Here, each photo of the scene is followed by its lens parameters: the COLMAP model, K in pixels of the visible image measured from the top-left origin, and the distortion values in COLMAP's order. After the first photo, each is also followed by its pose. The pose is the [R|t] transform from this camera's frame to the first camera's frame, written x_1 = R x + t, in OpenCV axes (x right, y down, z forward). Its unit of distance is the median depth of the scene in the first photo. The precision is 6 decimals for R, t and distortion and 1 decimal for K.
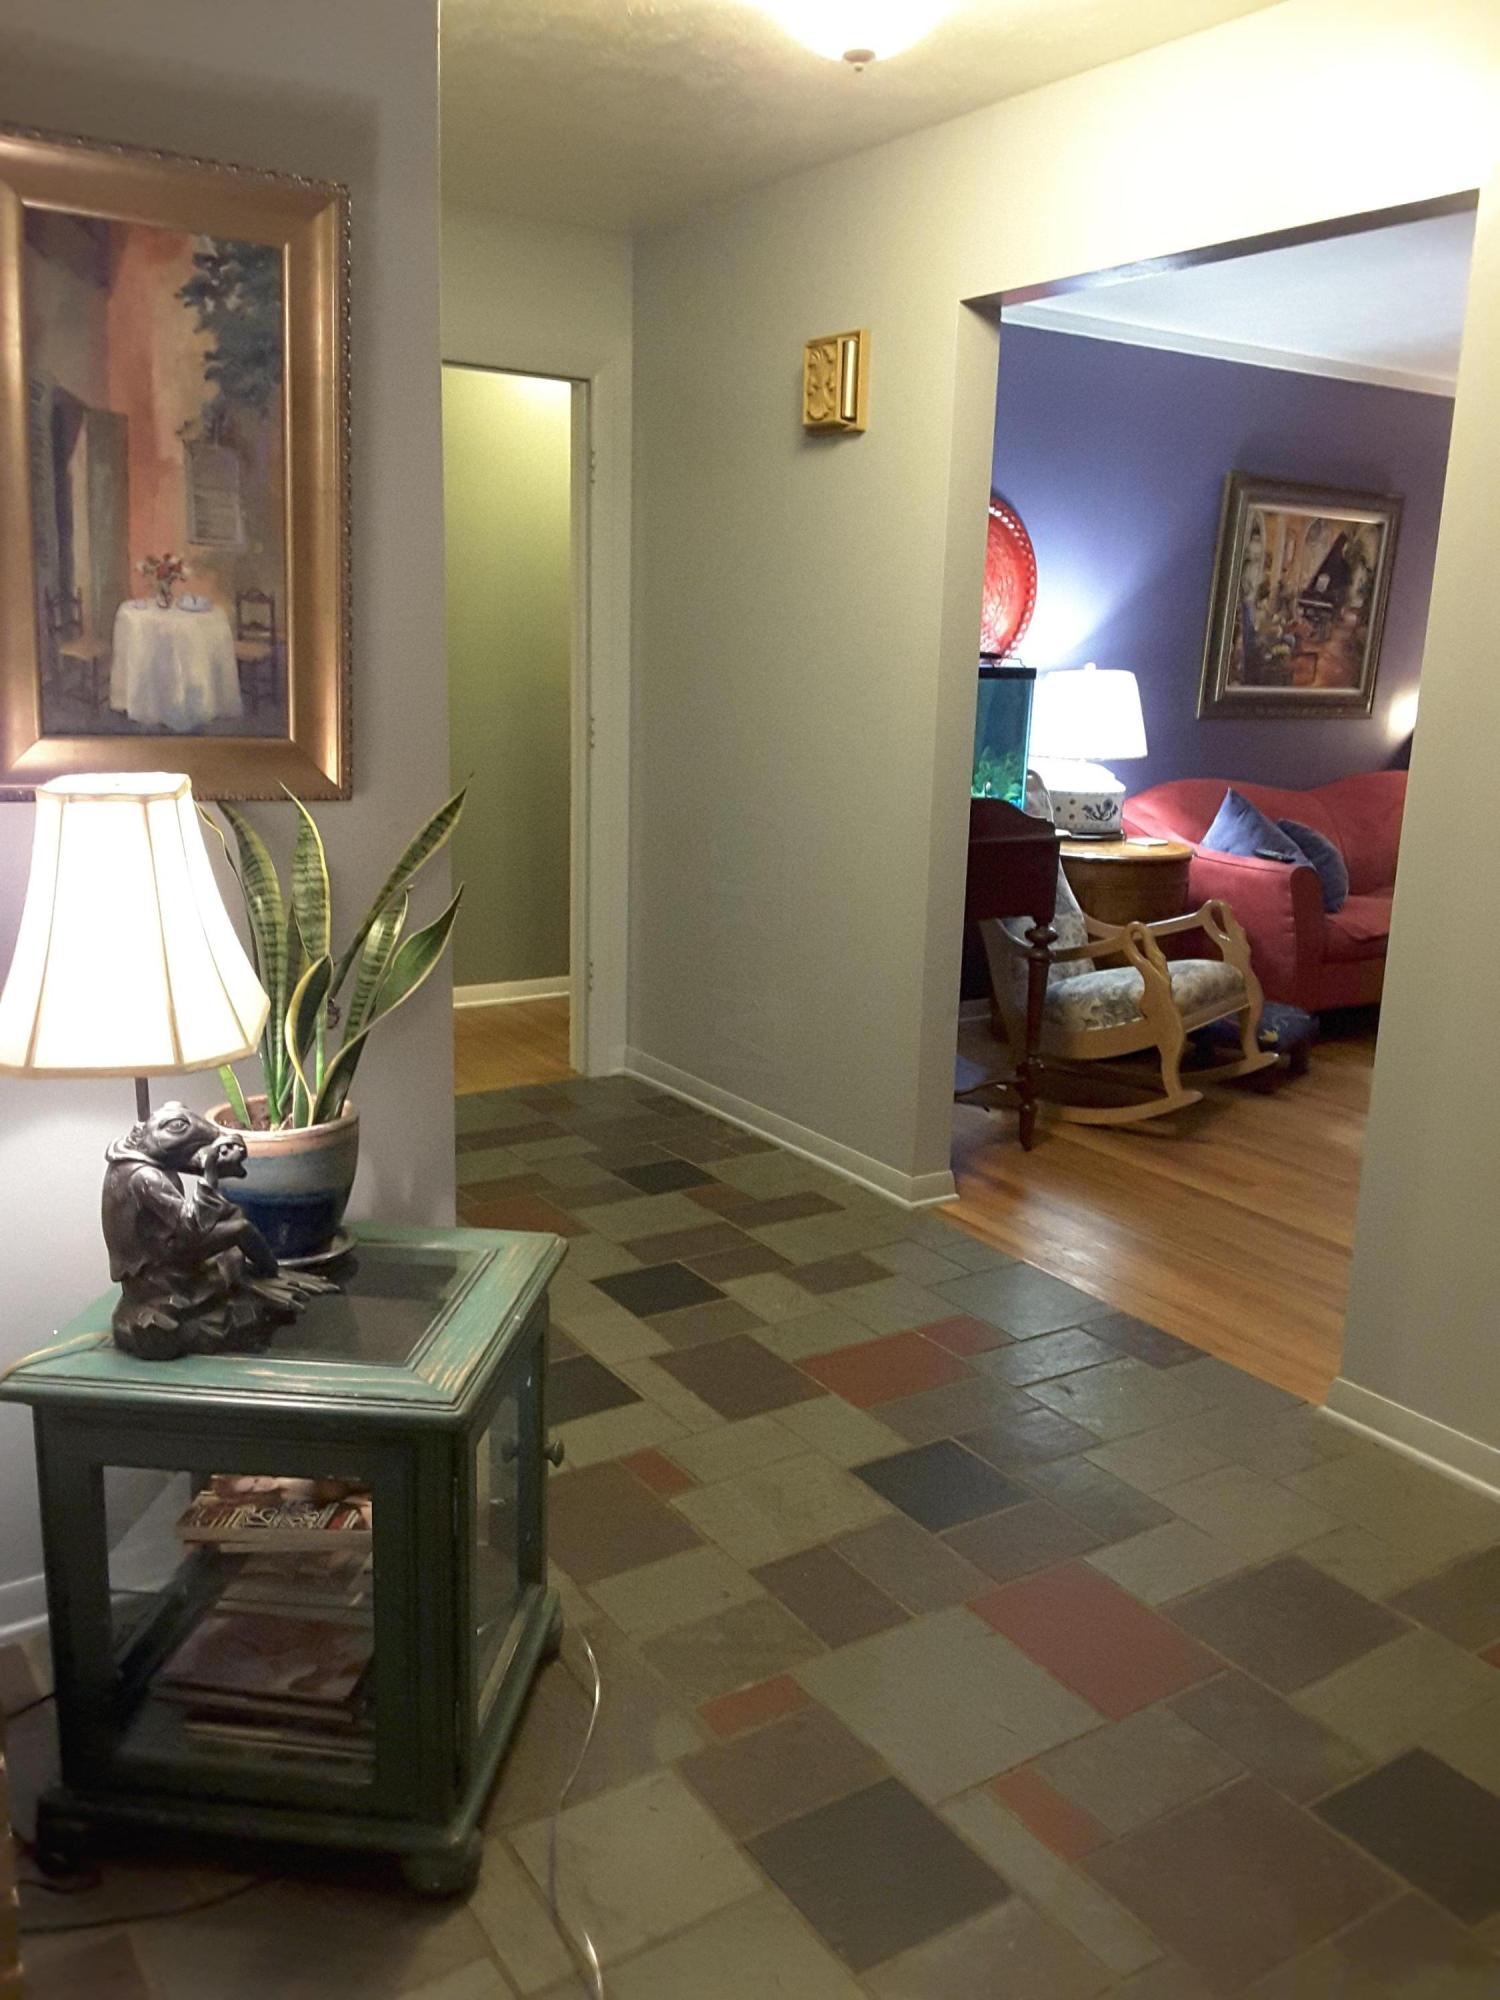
lens RADIAL K [[1654.1, 0, 752.8], [0, 1654.1, 992.8], [0, 0, 1]] dist [0.103670, -0.031764]
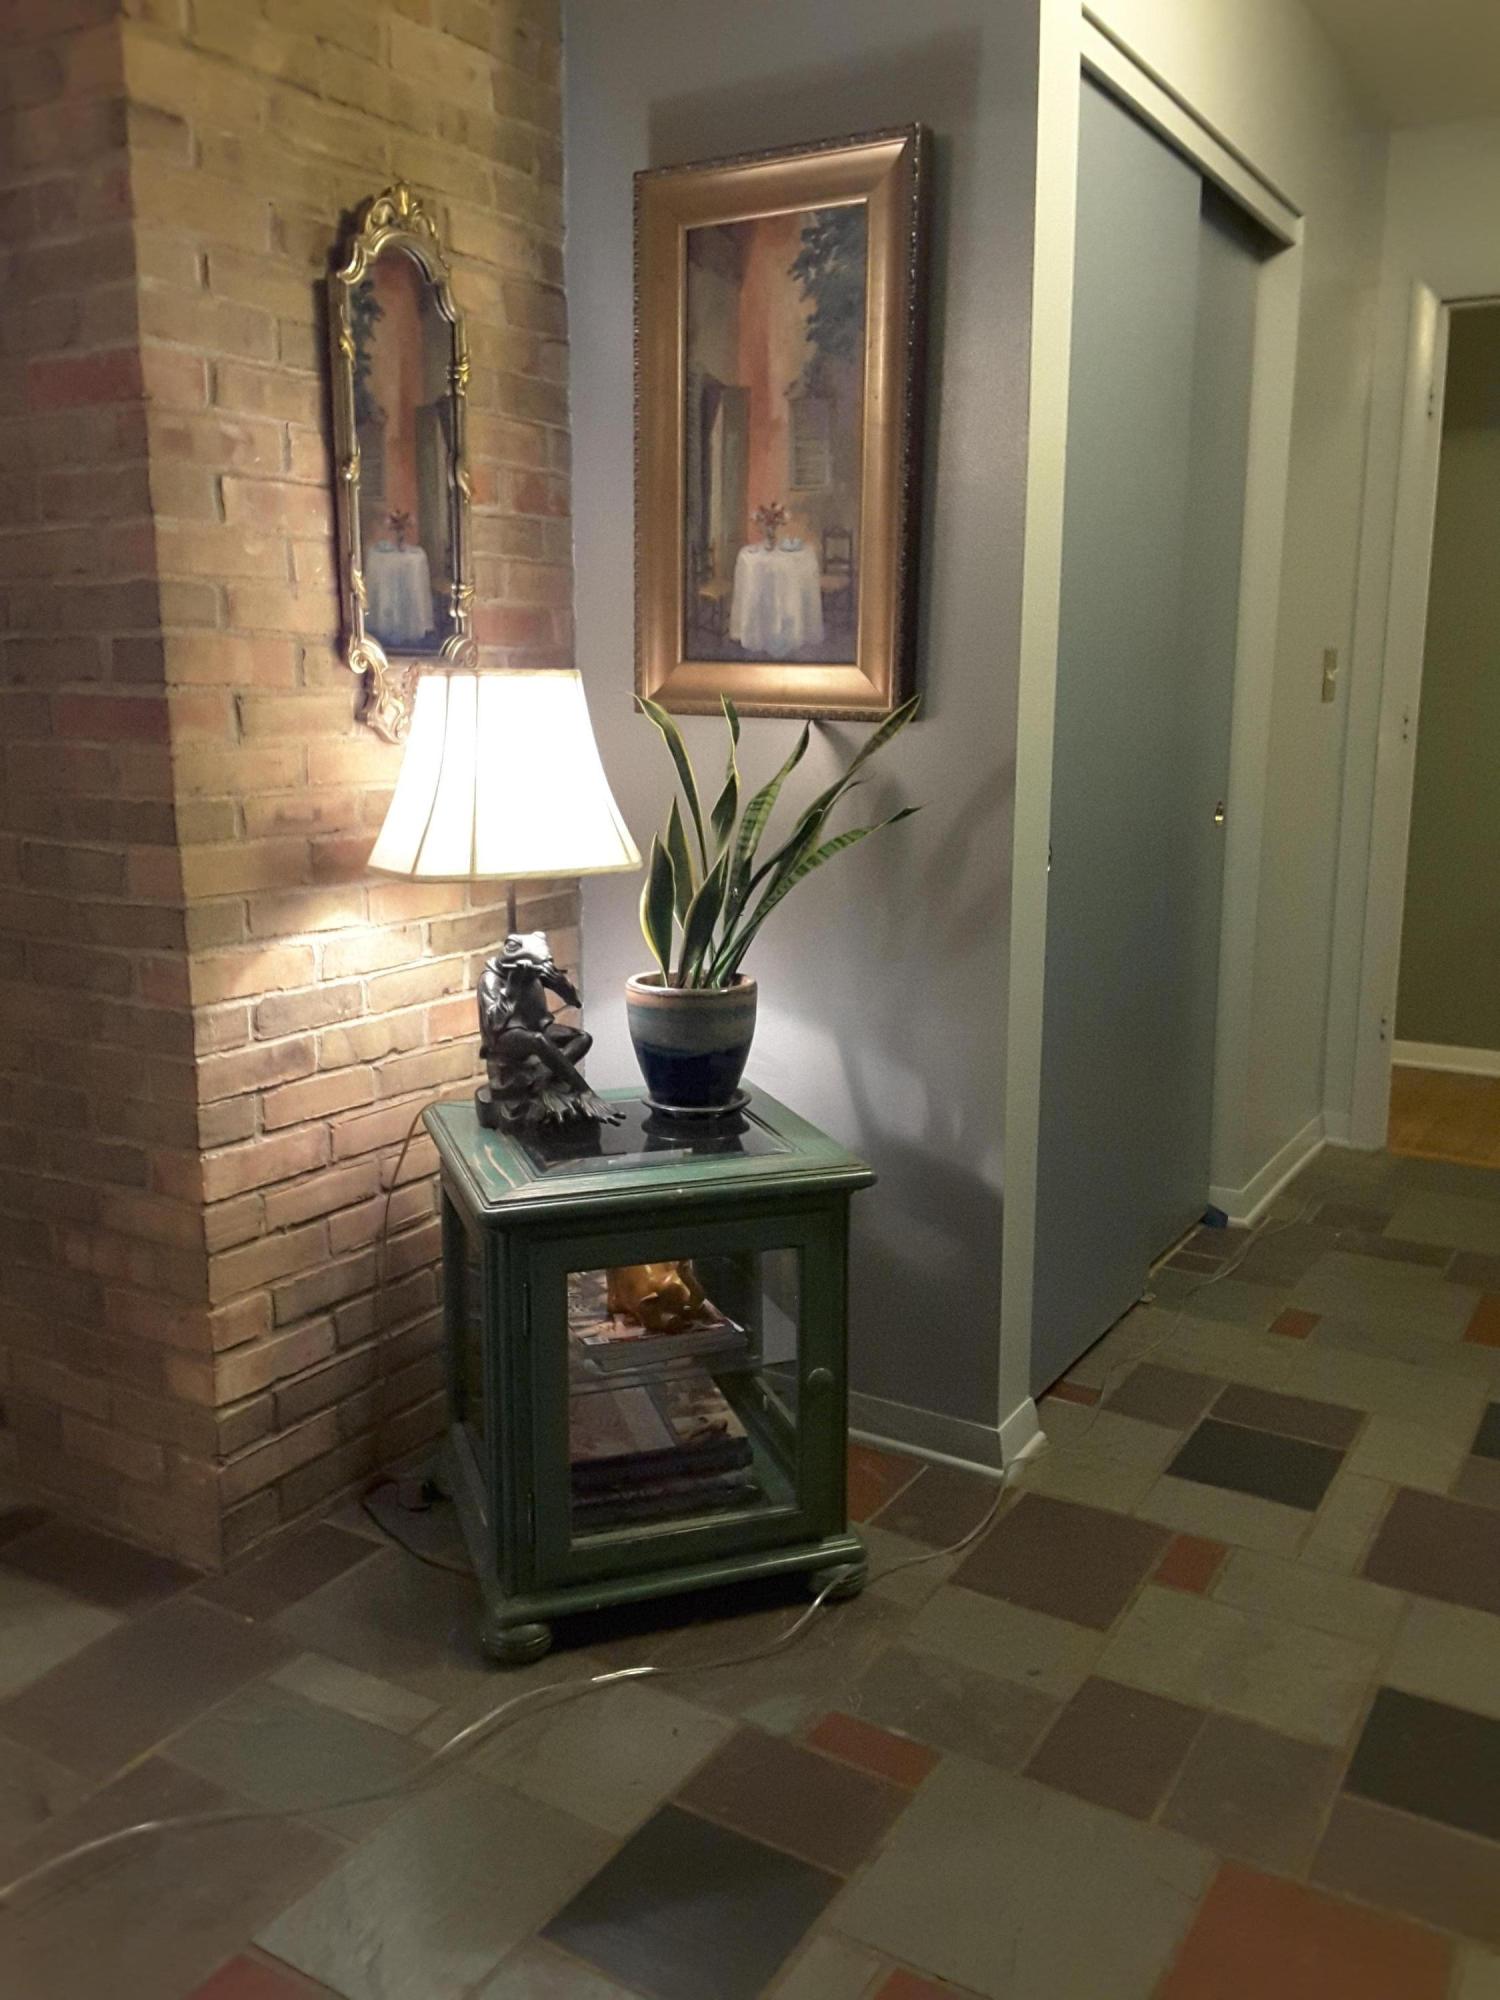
lens RADIAL K [[1654.1, 0, 761.6], [0, 1654.1, 999.2], [0, 0, 1]] dist [0.103670, -0.031764]
pose [[0.435432, 0.138416, -0.889517, 0.716347], [-0.187708, 0.980350, 0.060665, 0.006116], [0.880435, 0.140554, 0.452857, 0.522261]]
